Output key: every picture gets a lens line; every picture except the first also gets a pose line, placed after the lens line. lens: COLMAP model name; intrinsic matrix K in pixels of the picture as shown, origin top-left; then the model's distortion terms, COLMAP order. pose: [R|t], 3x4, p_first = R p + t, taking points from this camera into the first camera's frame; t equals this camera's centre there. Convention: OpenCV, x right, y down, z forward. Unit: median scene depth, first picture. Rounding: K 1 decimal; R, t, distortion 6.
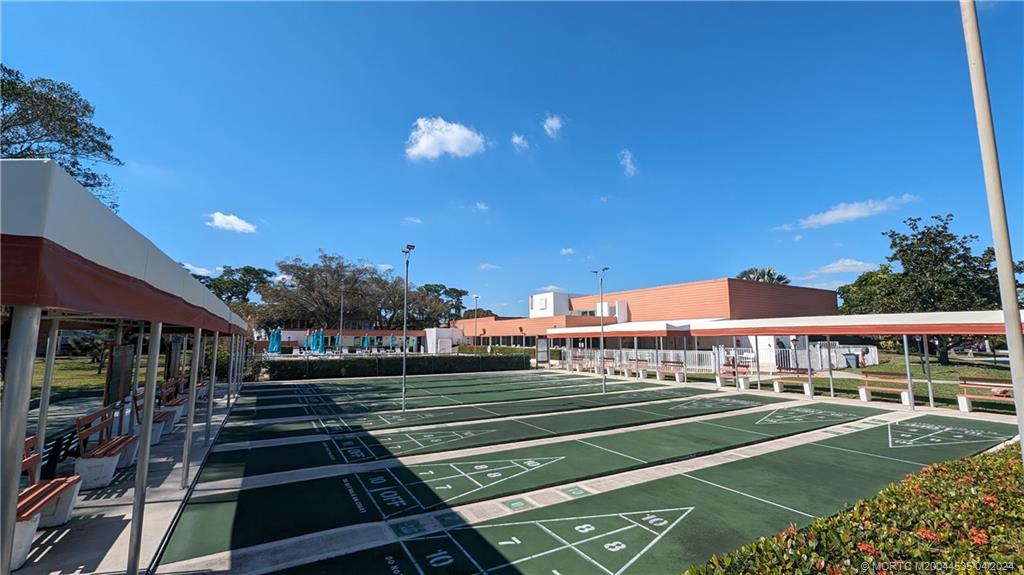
lens RADIAL K [[415.8, 0, 507.5], [0, 415.8, 283.9], [0, 0, 1]] dist [-0.001310, -0.000172]
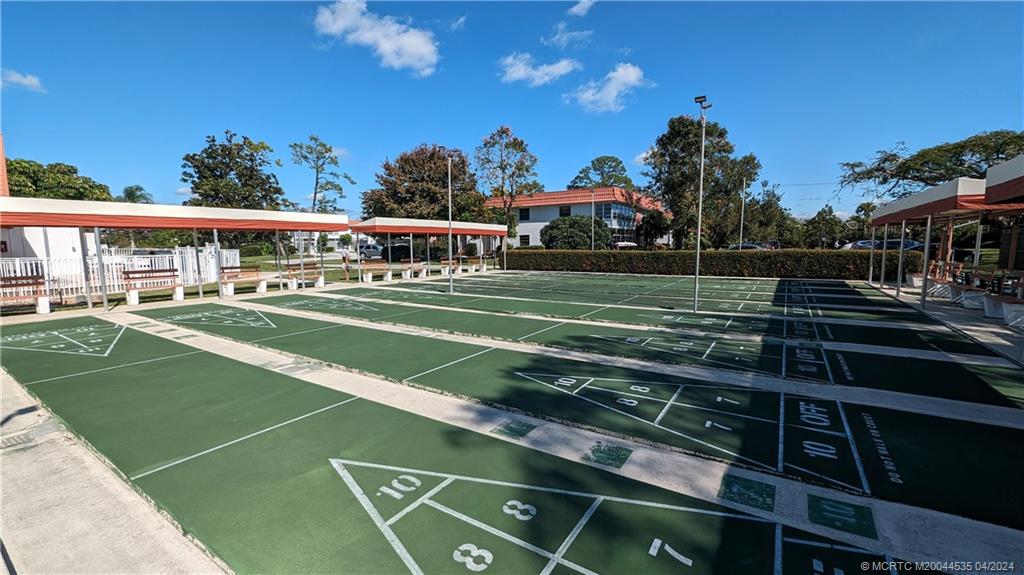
lens RADIAL K [[415.8, 0, 507.5], [0, 415.8, 284.8], [0, 0, 1]] dist [-0.001310, -0.000172]
pose [[-0.438621, -0.090819, 0.894071, -0.496530], [-0.085499, 0.994585, 0.059084, 0.274263], [-0.894596, -0.050527, -0.444011, 1.599647]]
